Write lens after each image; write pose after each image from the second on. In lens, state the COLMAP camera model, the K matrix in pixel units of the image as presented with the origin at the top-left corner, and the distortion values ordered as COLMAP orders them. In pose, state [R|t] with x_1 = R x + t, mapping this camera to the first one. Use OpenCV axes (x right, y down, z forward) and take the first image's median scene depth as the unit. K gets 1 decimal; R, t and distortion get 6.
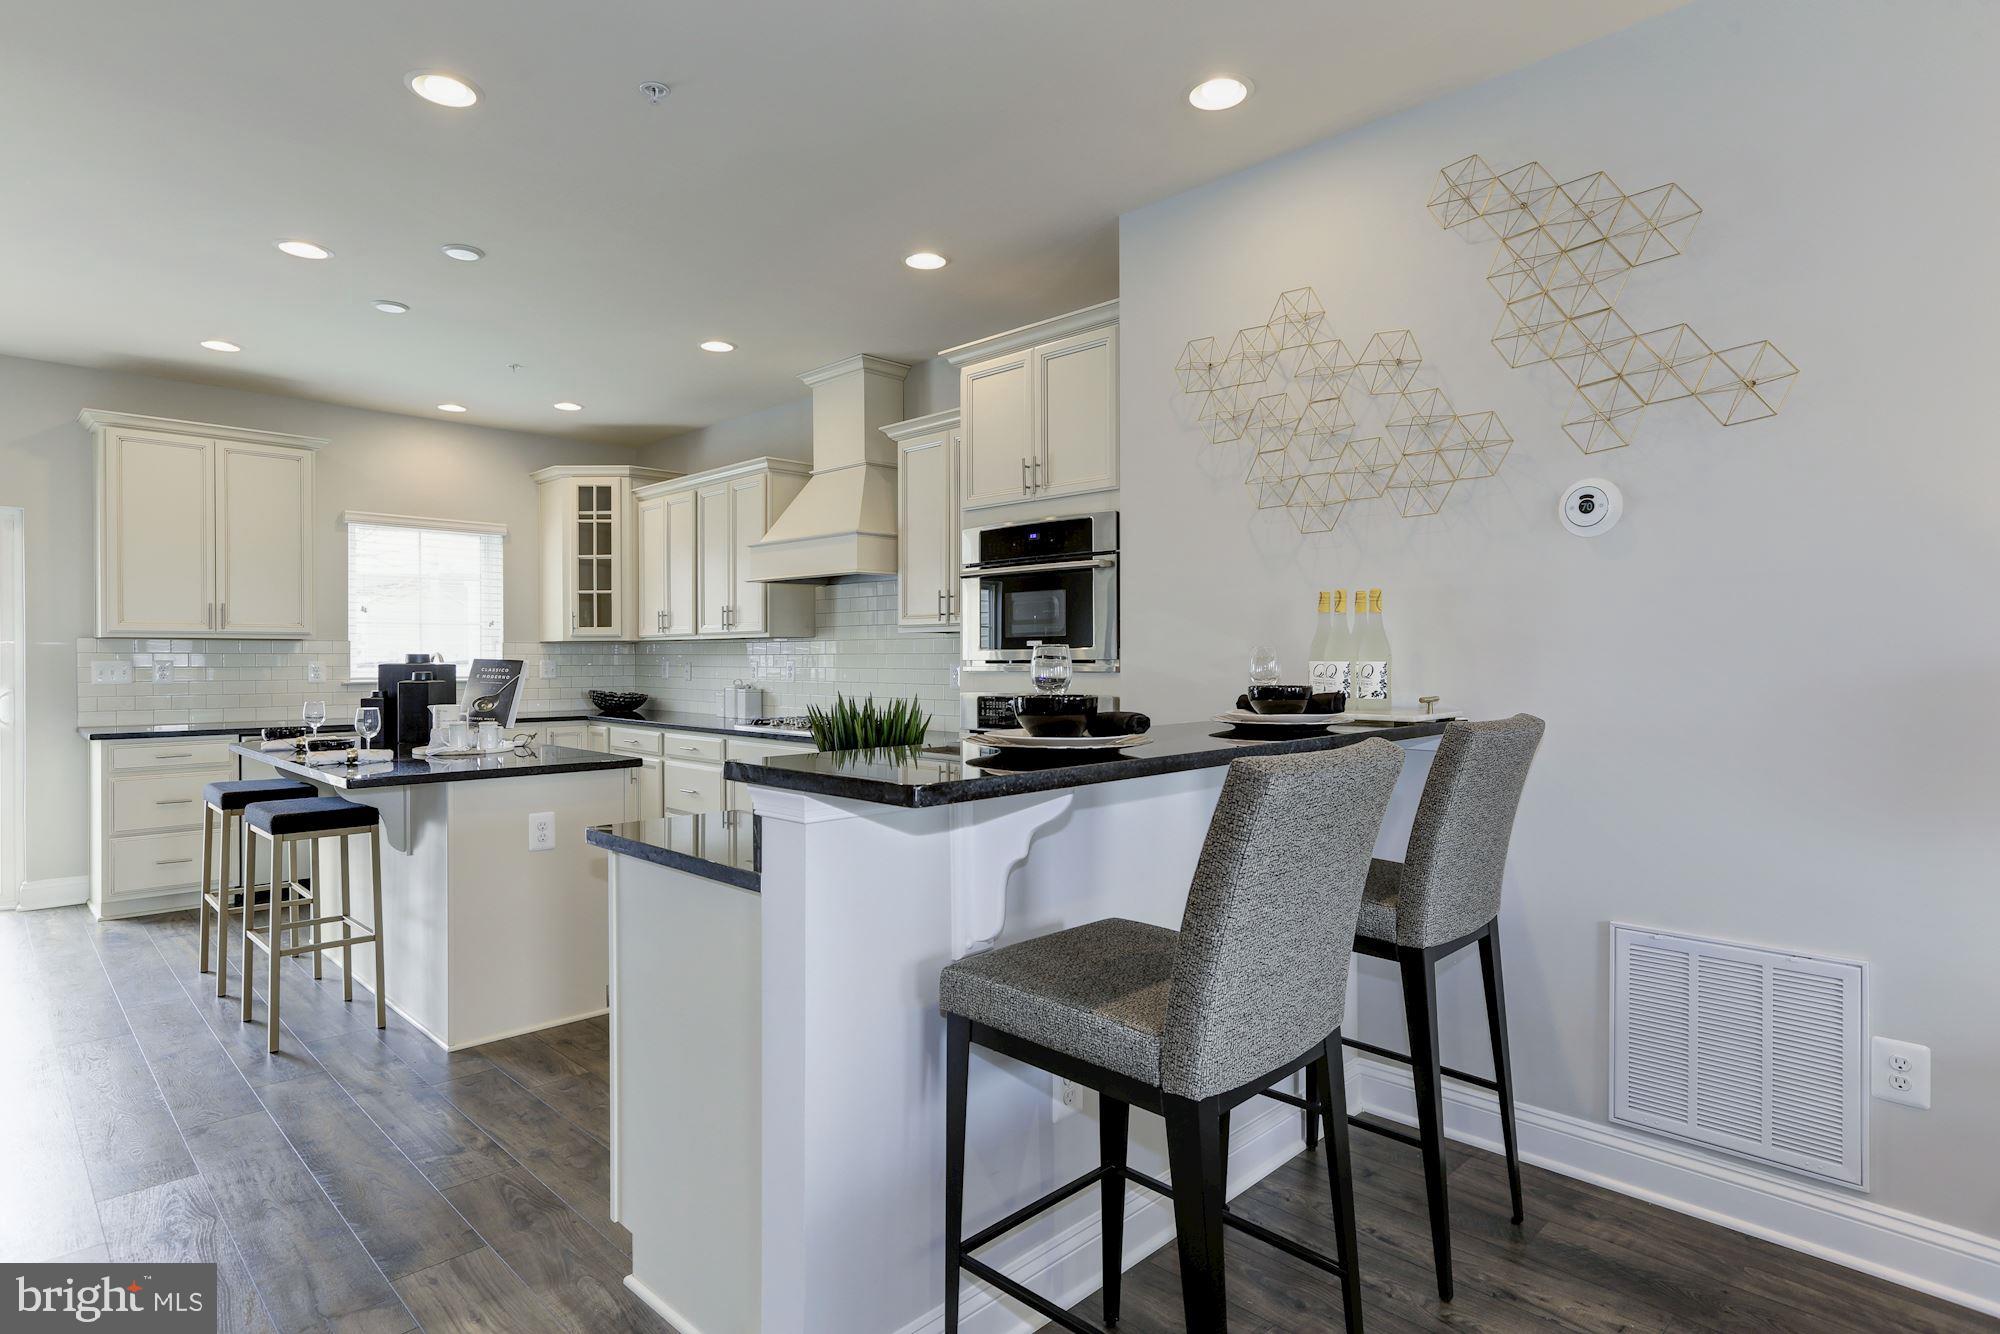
lens RADIAL K [[1052.0, 0, 1000.0], [0, 1052.0, 667.0], [0, 0, 1]] dist [-0.030361, 0.024065]
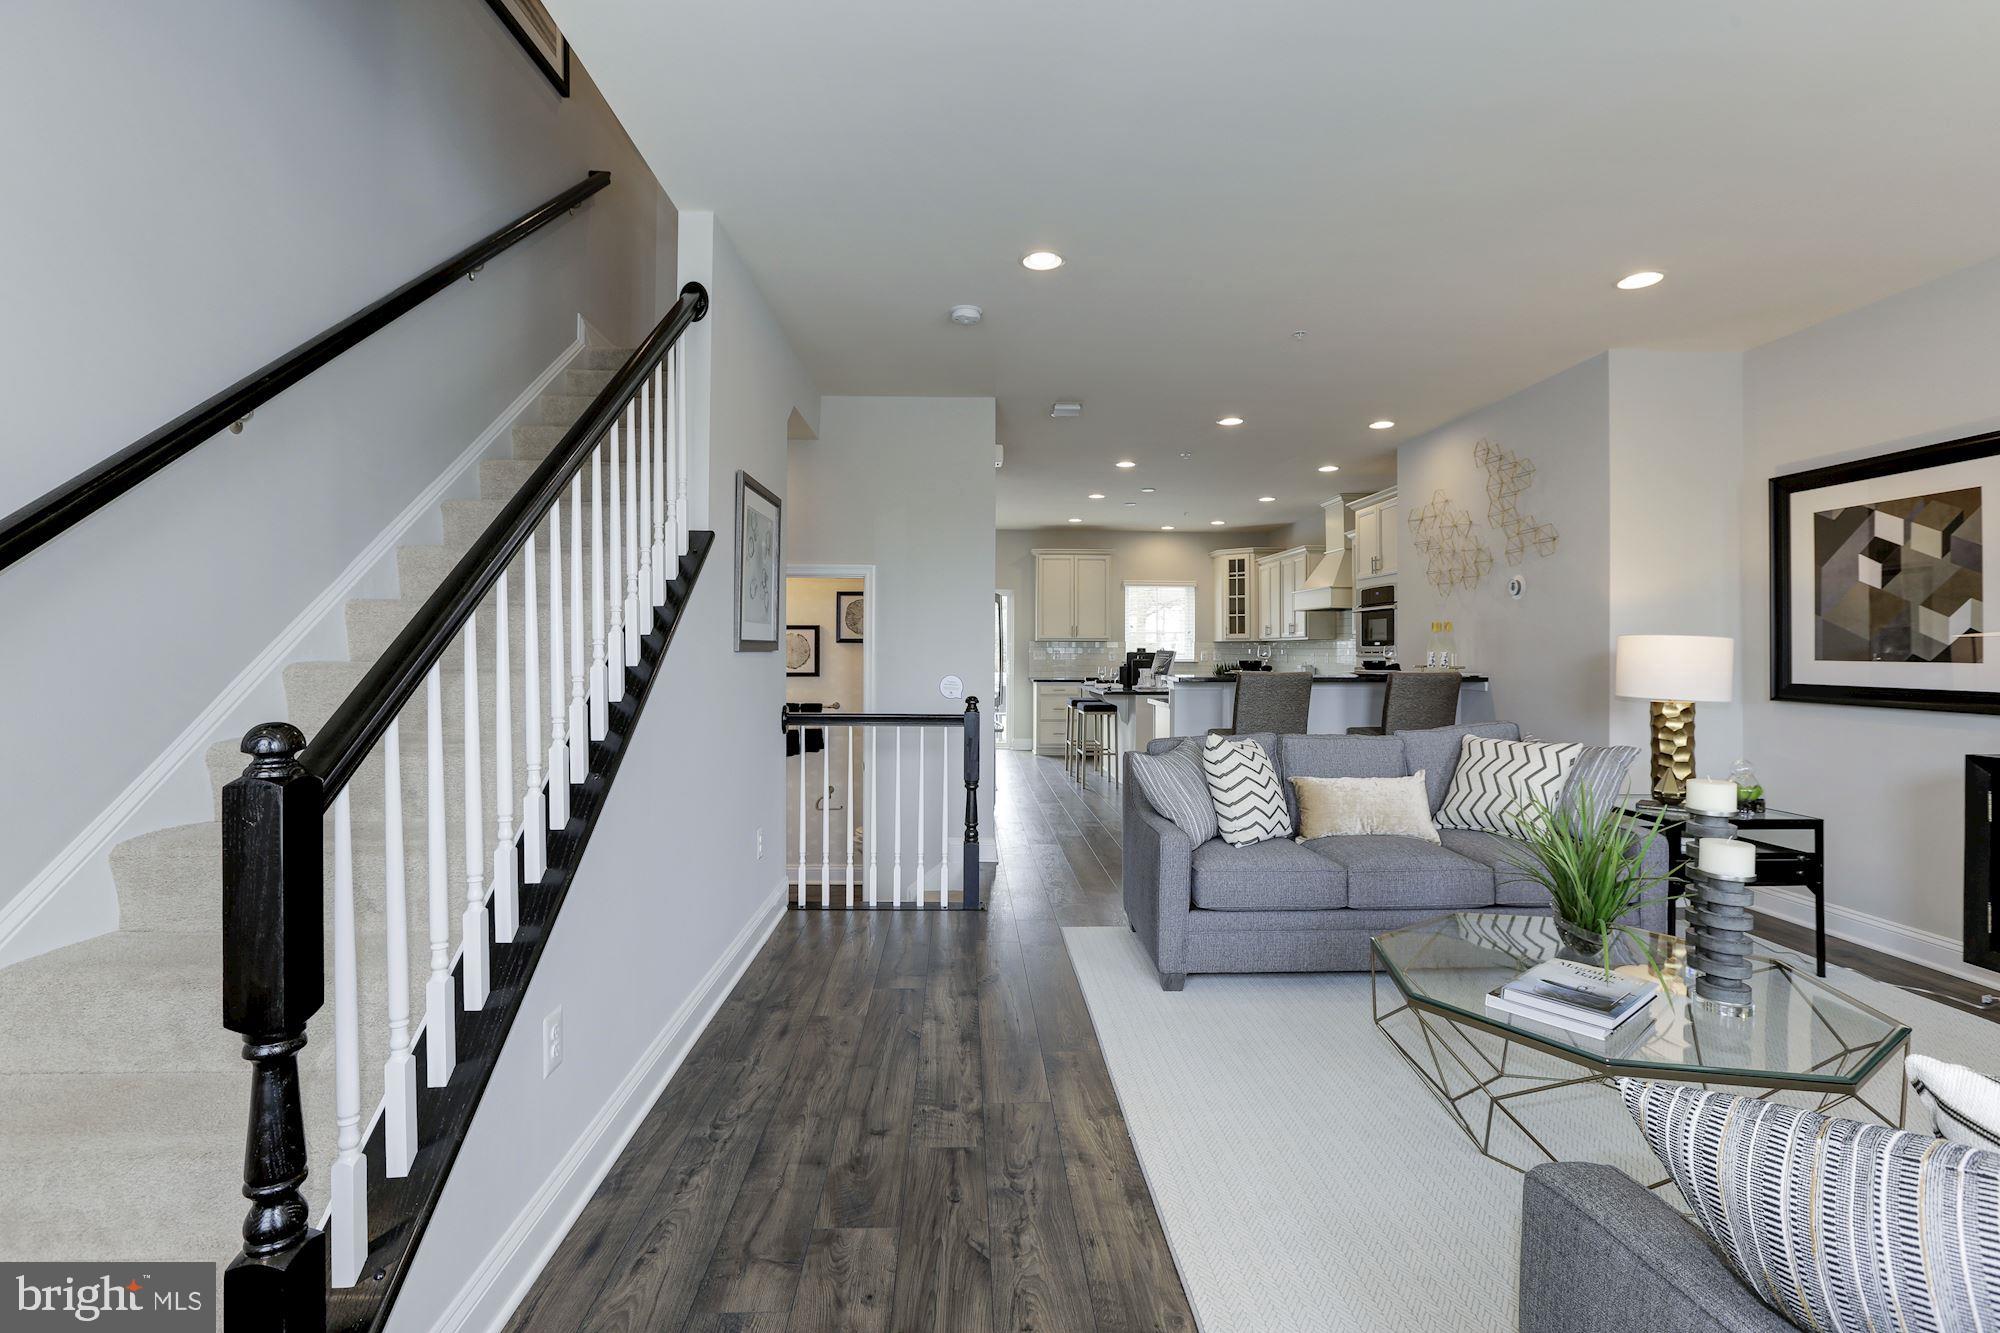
lens RADIAL K [[919.3, 0, 992.4], [0, 919.3, 656.6], [0, 0, 1]] dist [-0.040555, 0.029125]
pose [[0.730602, 0.006915, -0.682768, 0.518748], [-0.008525, 0.999963, 0.001006, 0.006460], [0.682750, 0.005086, 0.730634, -0.627746]]
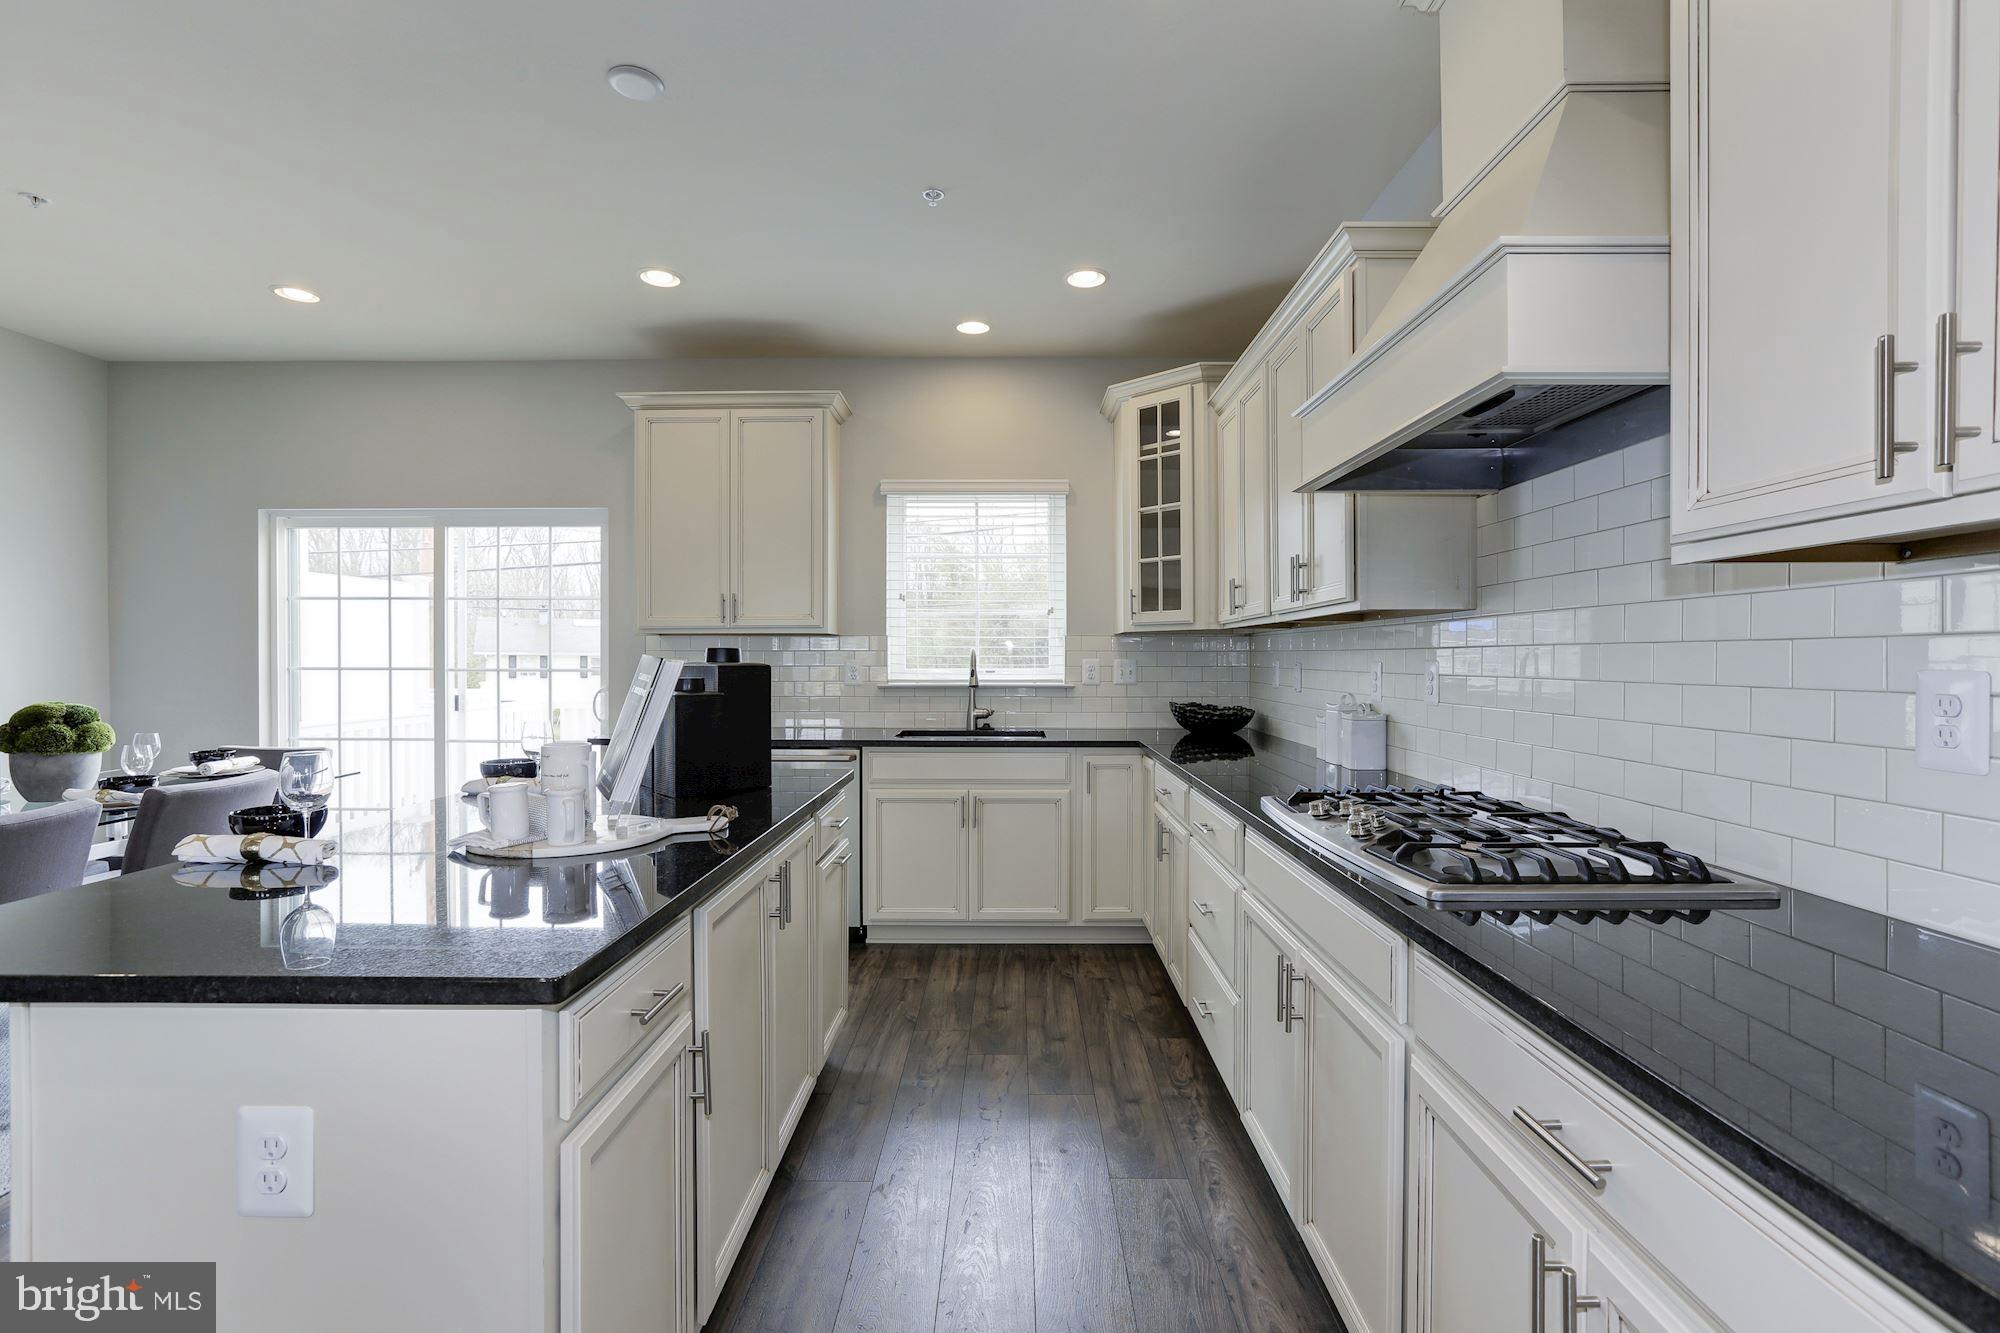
lens RADIAL K [[900.6, 0, 1000.0], [0, 900.6, 666.5], [0, 0, 1]] dist [-0.042164, 0.022202]
pose [[0.698006, 0.007316, -0.716054, -0.047173], [-0.006017, 0.999972, 0.004351, -0.004308], [0.716066, 0.001272, 0.698031, 0.633831]]
